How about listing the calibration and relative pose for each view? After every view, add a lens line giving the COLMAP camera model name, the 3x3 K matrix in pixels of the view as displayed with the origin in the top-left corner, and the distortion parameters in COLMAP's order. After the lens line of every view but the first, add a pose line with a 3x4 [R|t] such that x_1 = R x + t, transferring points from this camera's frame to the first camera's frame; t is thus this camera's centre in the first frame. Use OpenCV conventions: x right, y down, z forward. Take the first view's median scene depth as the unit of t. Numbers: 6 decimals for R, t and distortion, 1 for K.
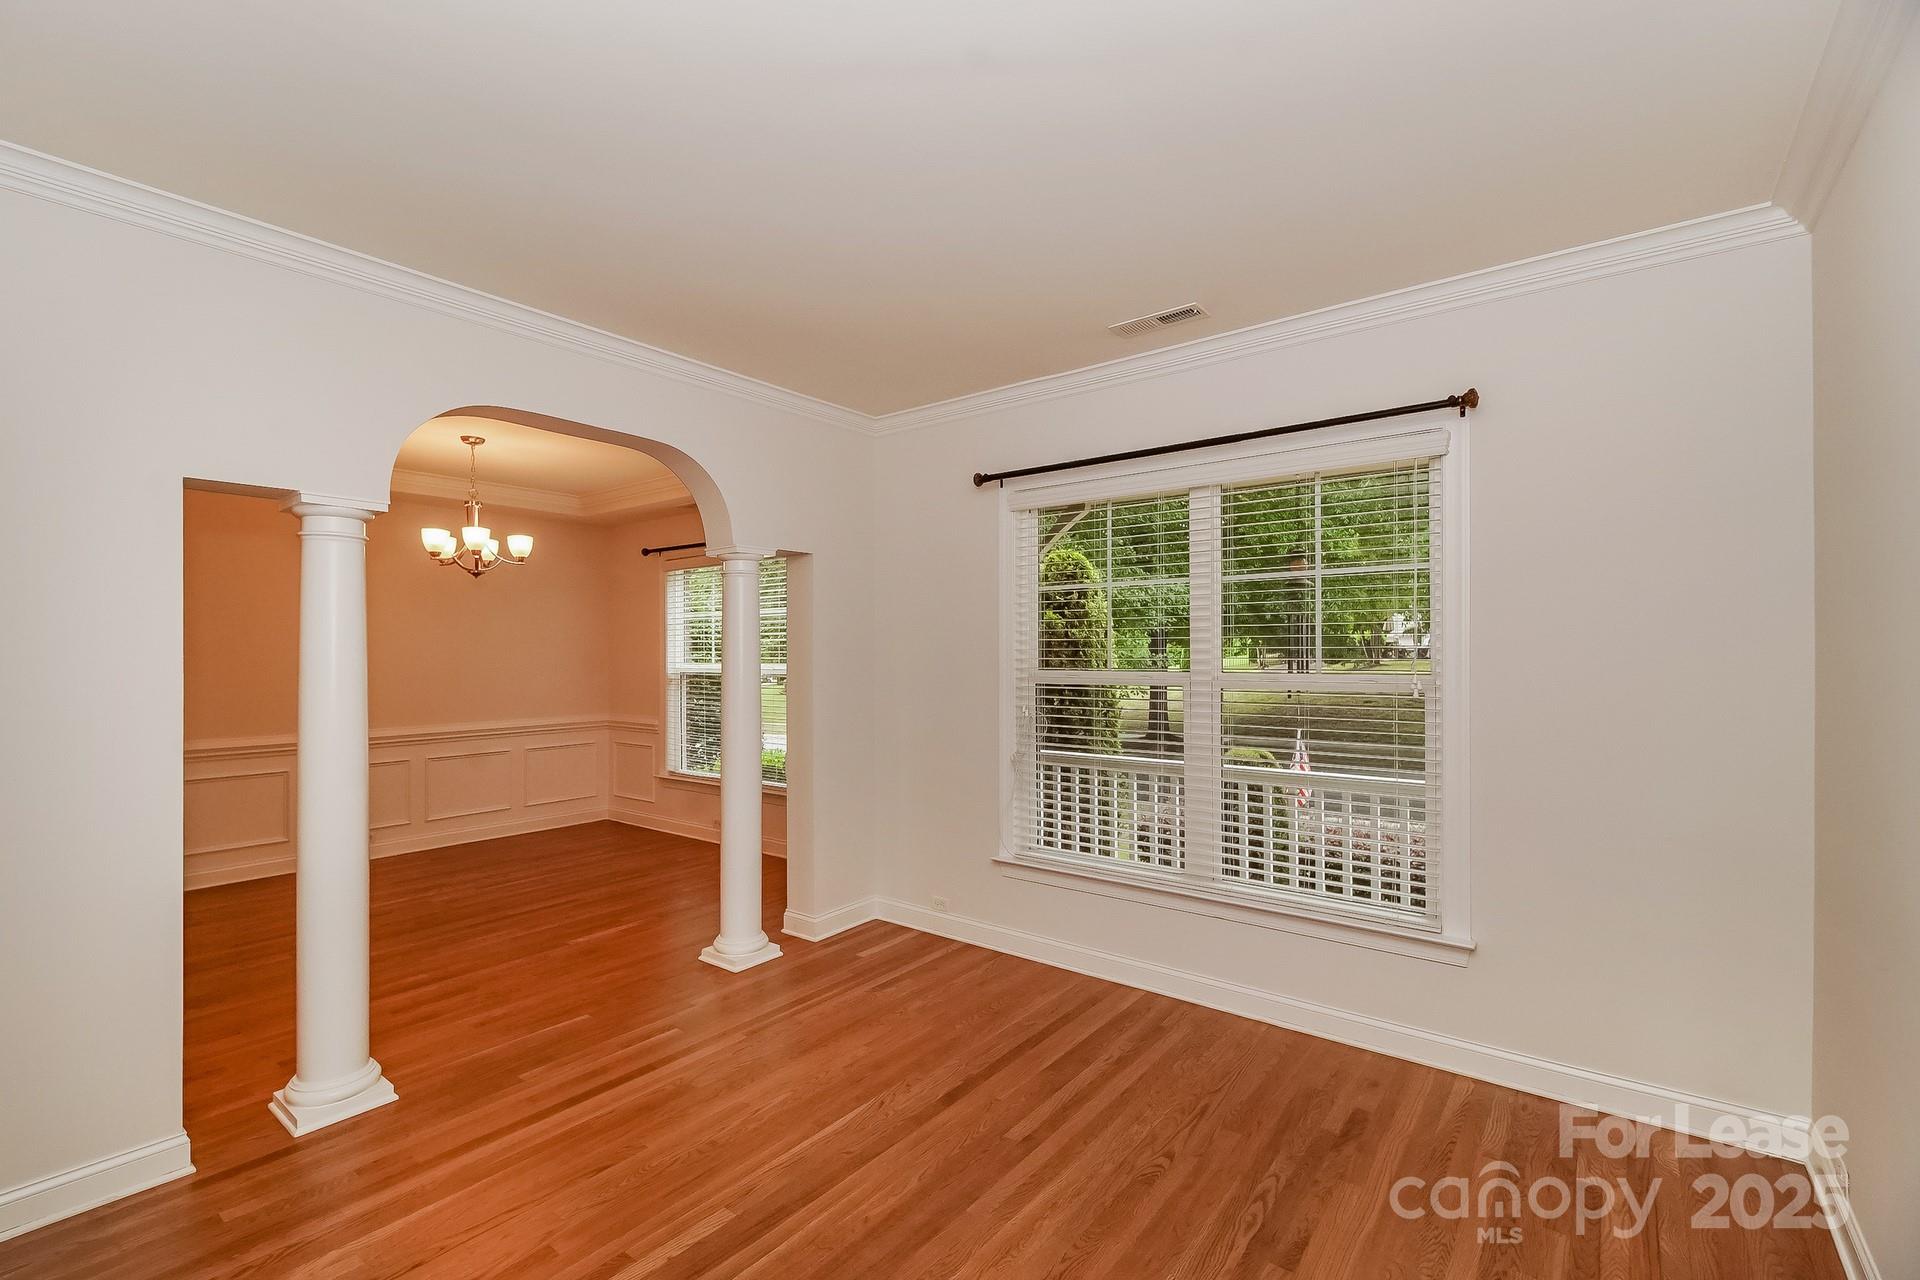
lens RADIAL K [[842.6, 0, 960.0], [0, 842.6, 640.0], [0, 0, 1]] dist [0.008012, -0.000578]
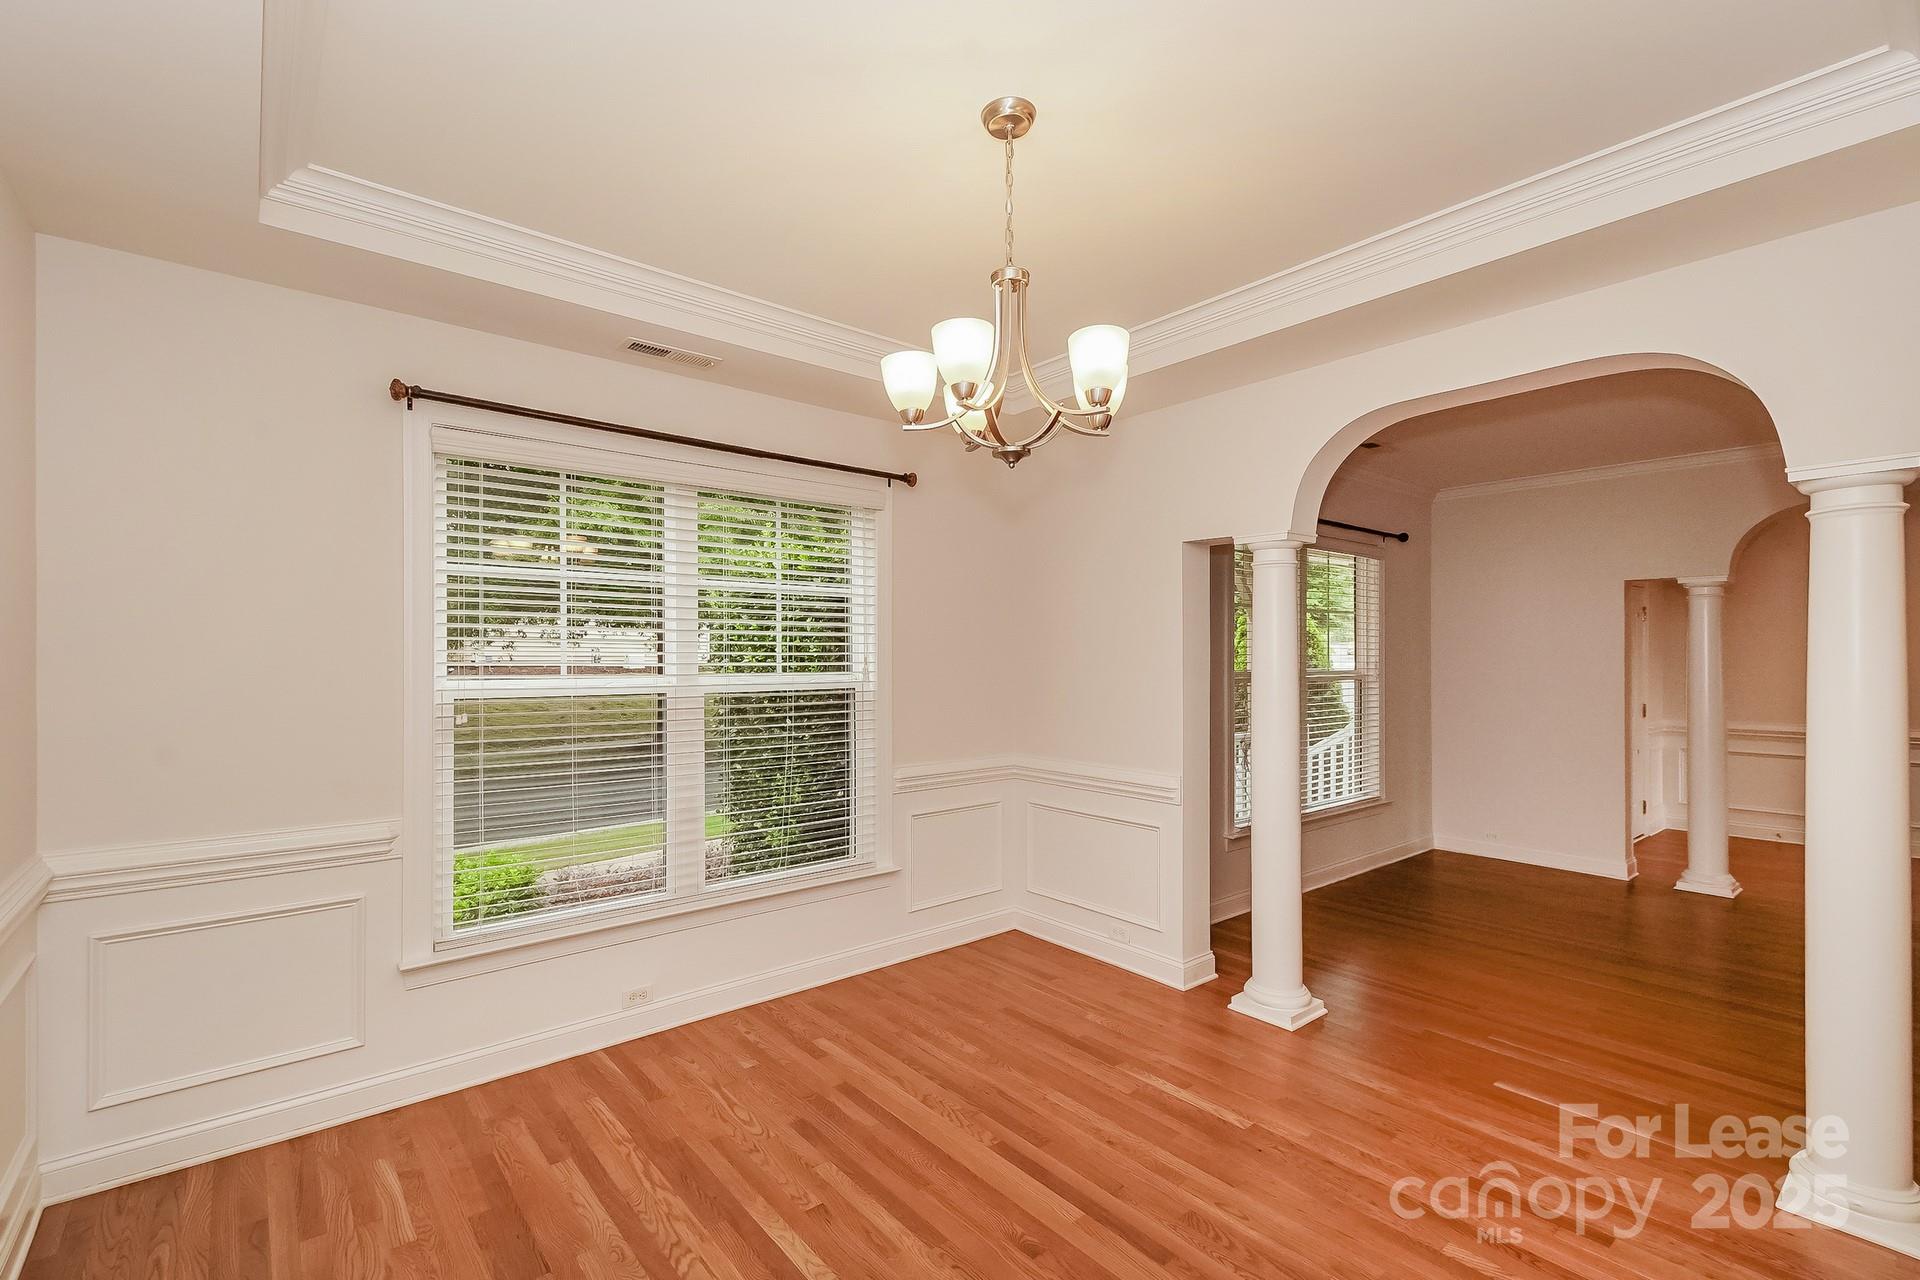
lens RADIAL K [[850.9, 0, 953.8], [0, 850.9, 663.7], [0, 0, 1]] dist [0.017969, -0.000649]
pose [[0.223082, -0.003225, 0.974794, -1.003310], [-0.014345, 0.999875, 0.006590, 0.020120], [-0.974694, -0.015453, 0.223008, 0.966652]]
